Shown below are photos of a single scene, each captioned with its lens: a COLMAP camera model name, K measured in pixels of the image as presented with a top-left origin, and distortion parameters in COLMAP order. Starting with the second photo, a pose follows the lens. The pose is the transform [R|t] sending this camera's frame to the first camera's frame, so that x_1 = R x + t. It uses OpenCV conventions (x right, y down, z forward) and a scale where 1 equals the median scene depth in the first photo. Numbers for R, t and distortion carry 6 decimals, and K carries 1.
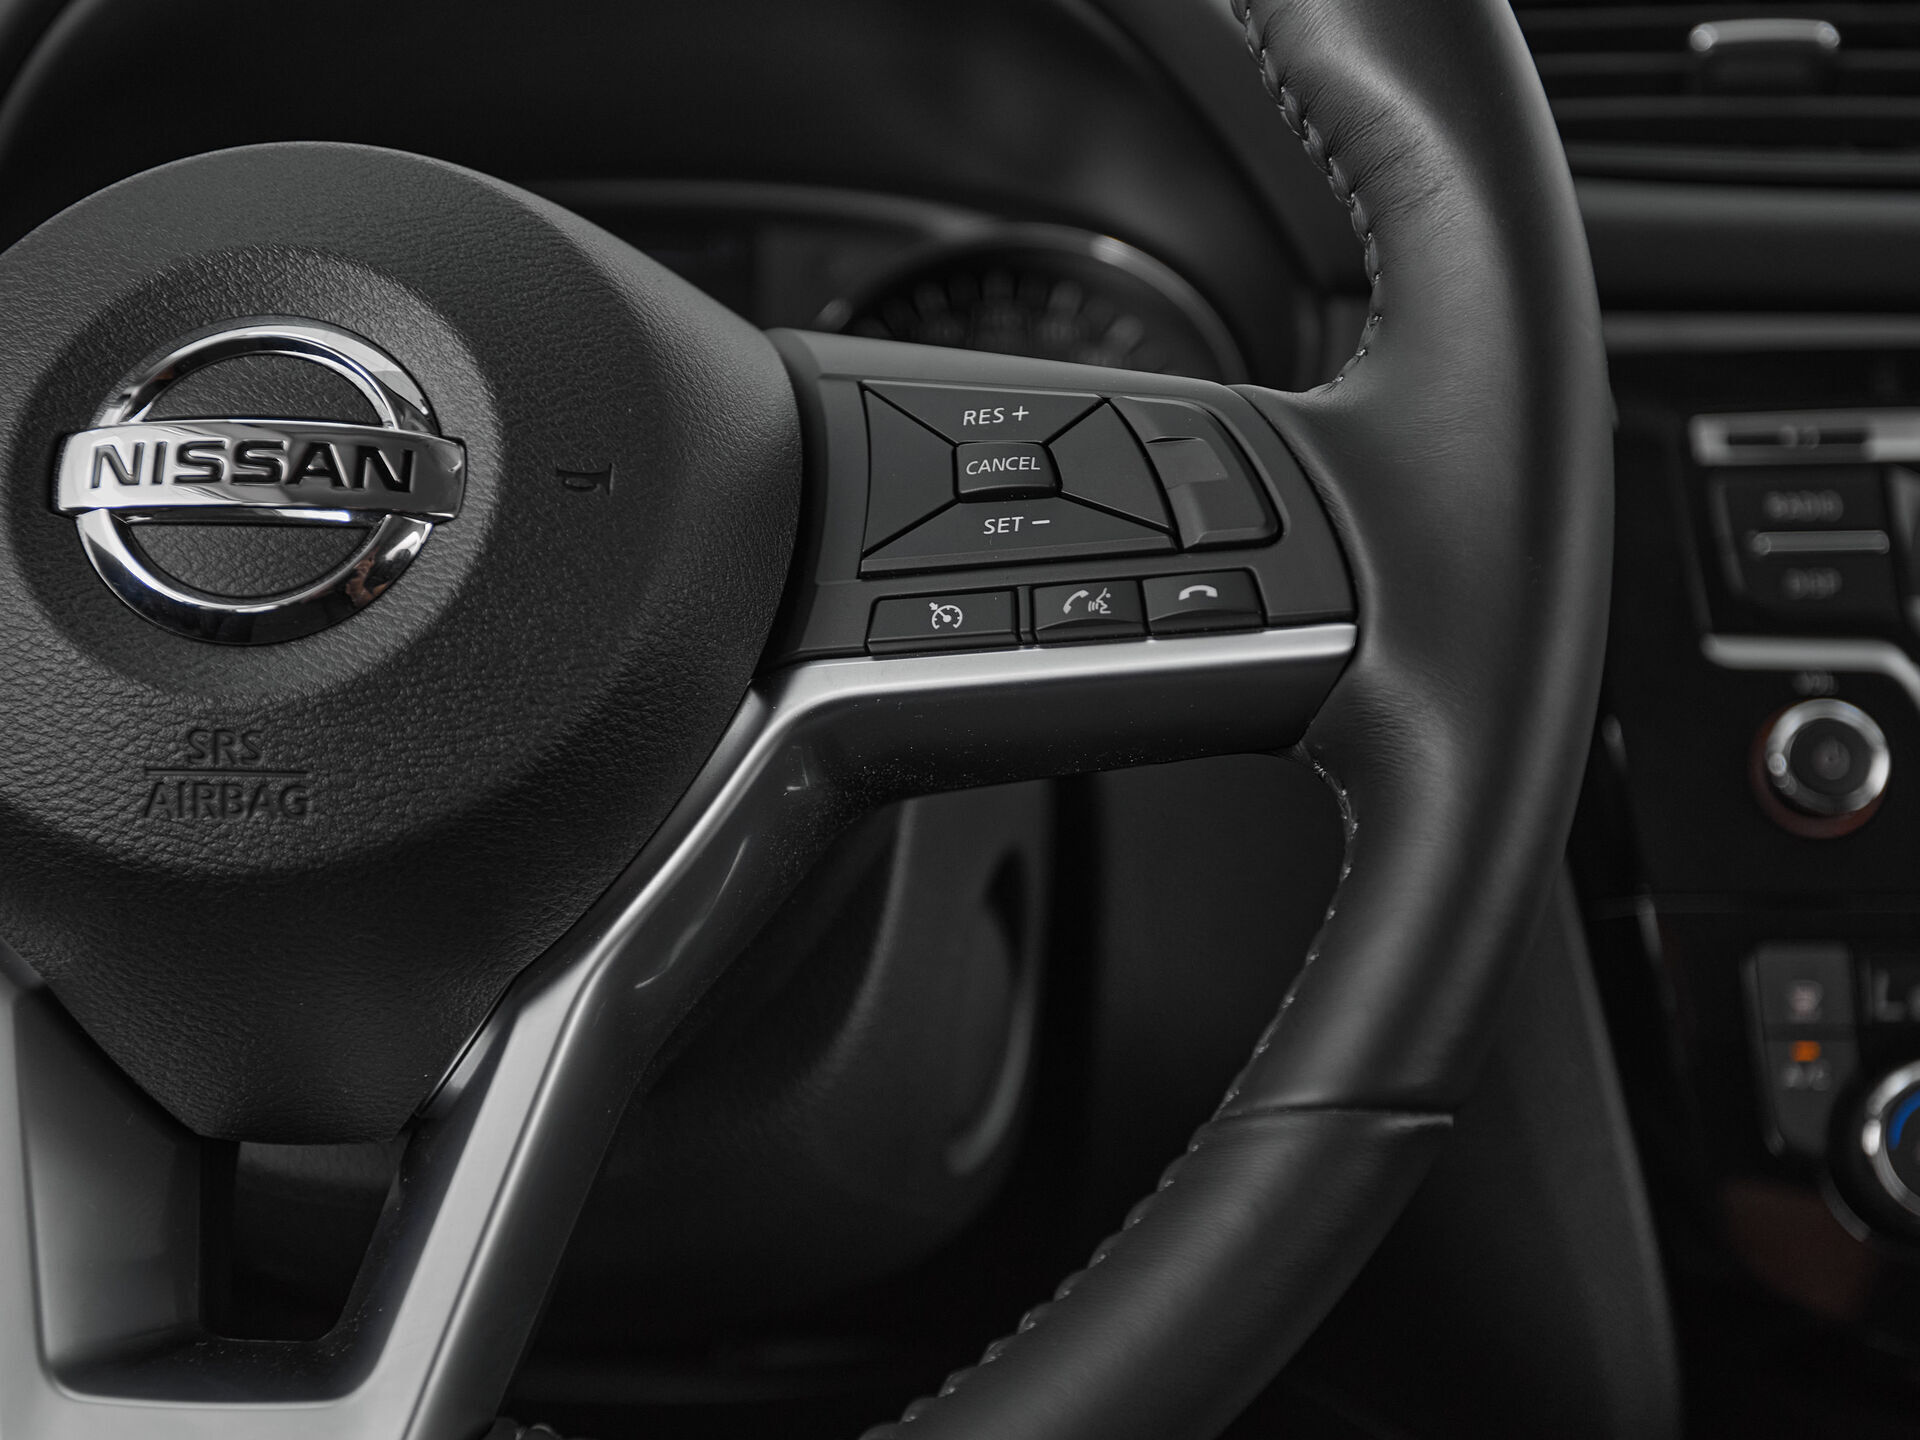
lens RADIAL K [[2686.6, 0, 995.1], [0, 2686.6, 772.2], [0, 0, 1]] dist [0.004736, 0.000000]
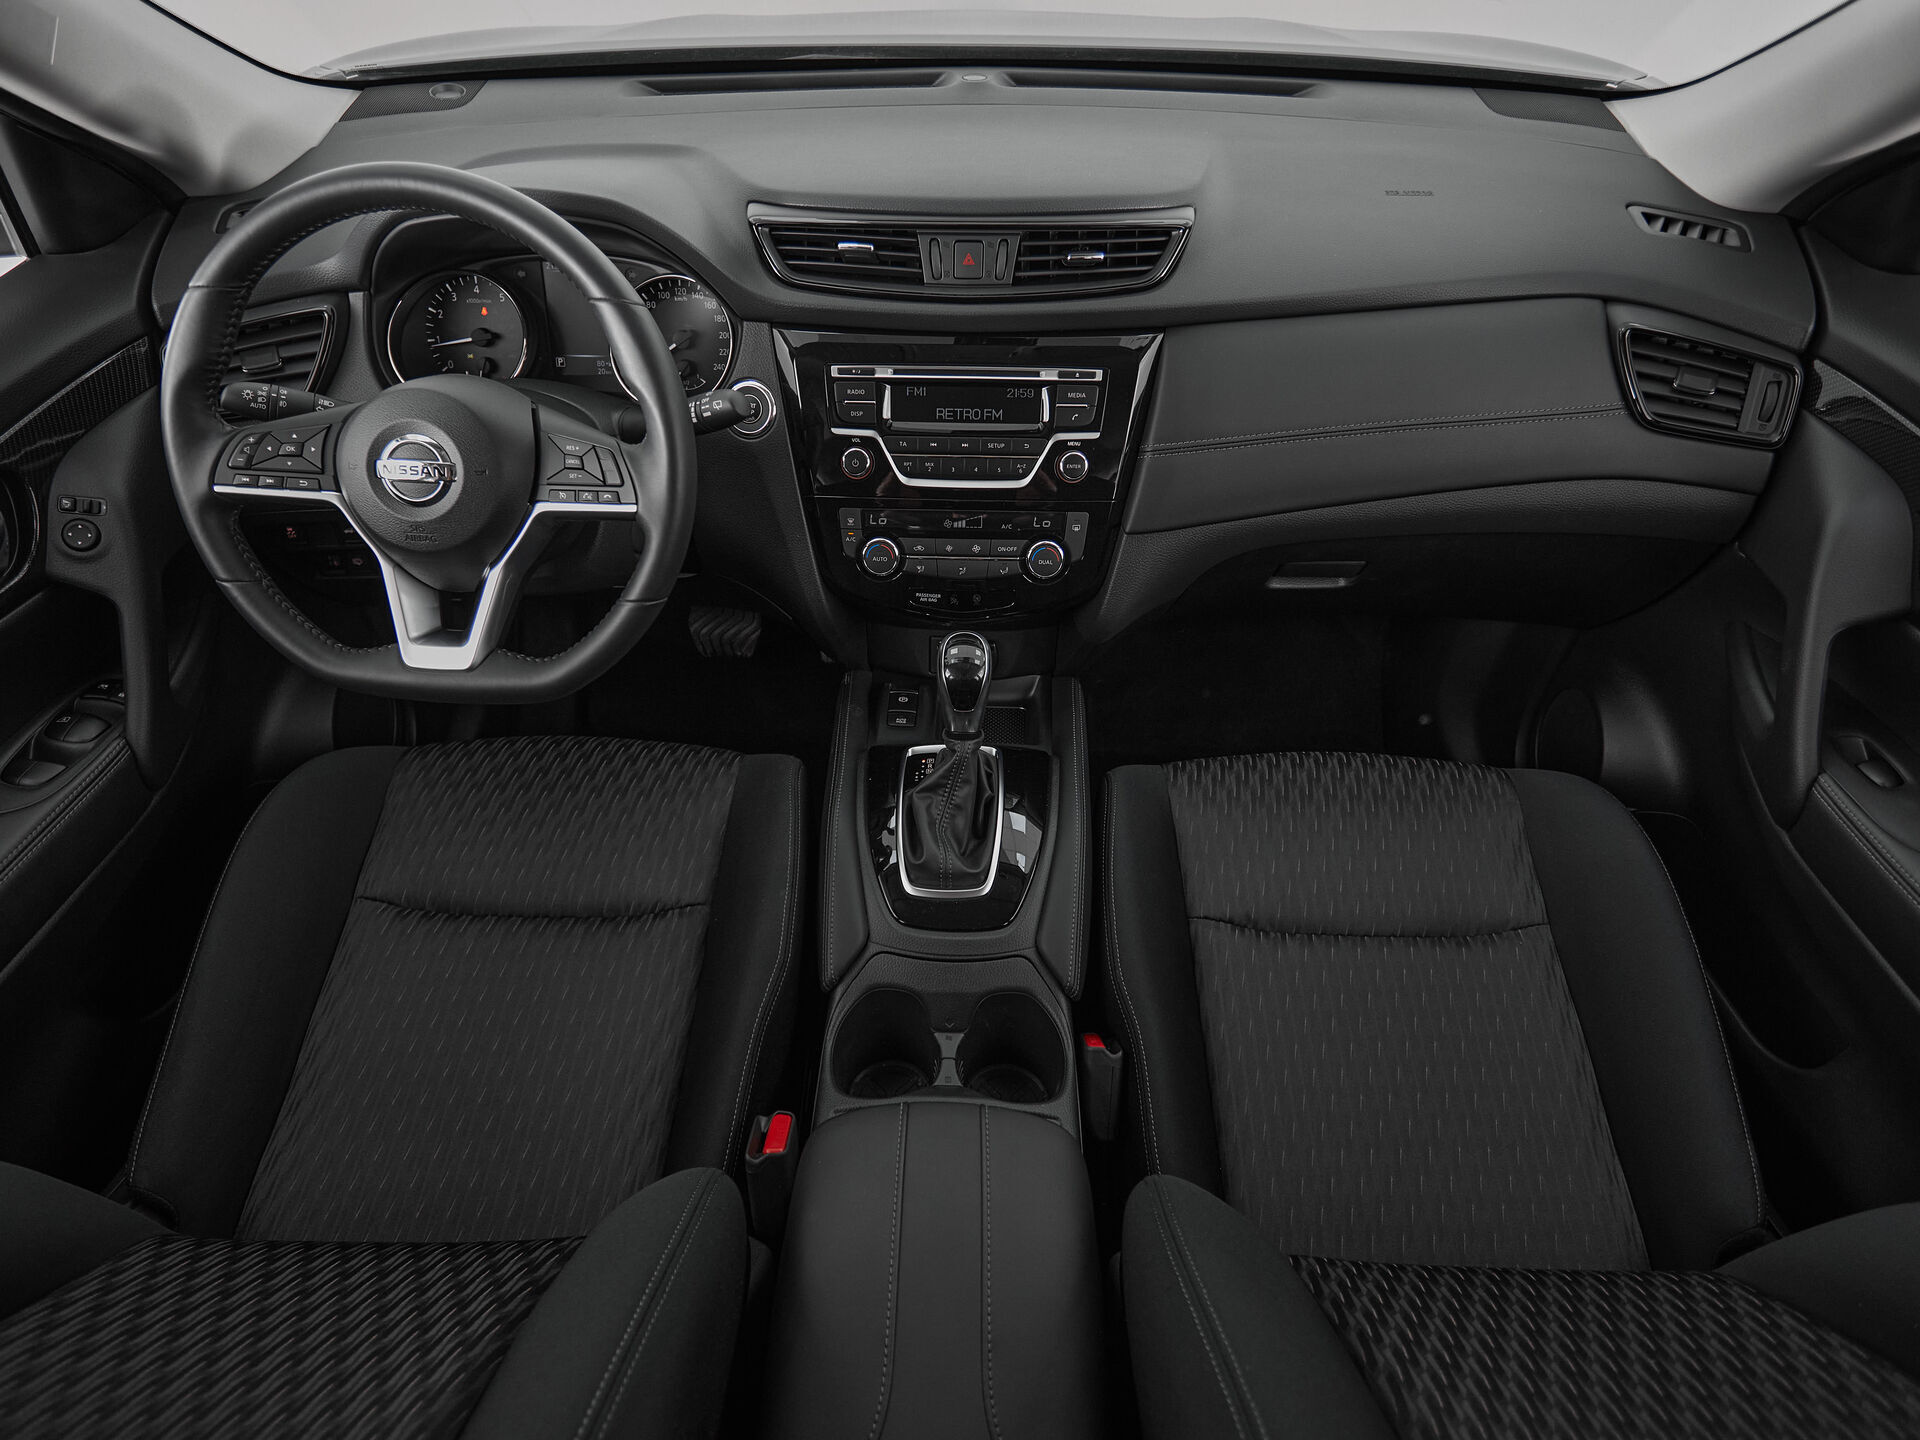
lens RADIAL K [[1101.1, 0, 944.0], [0, 1101.1, 733.7], [0, 0, 1]] dist [0.002089, -0.003602]
pose [[0.999521, 0.022022, -0.021754, 0.764326], [-0.009724, 0.890562, 0.454757, -0.618313], [0.029388, -0.454328, 0.890350, -1.017686]]
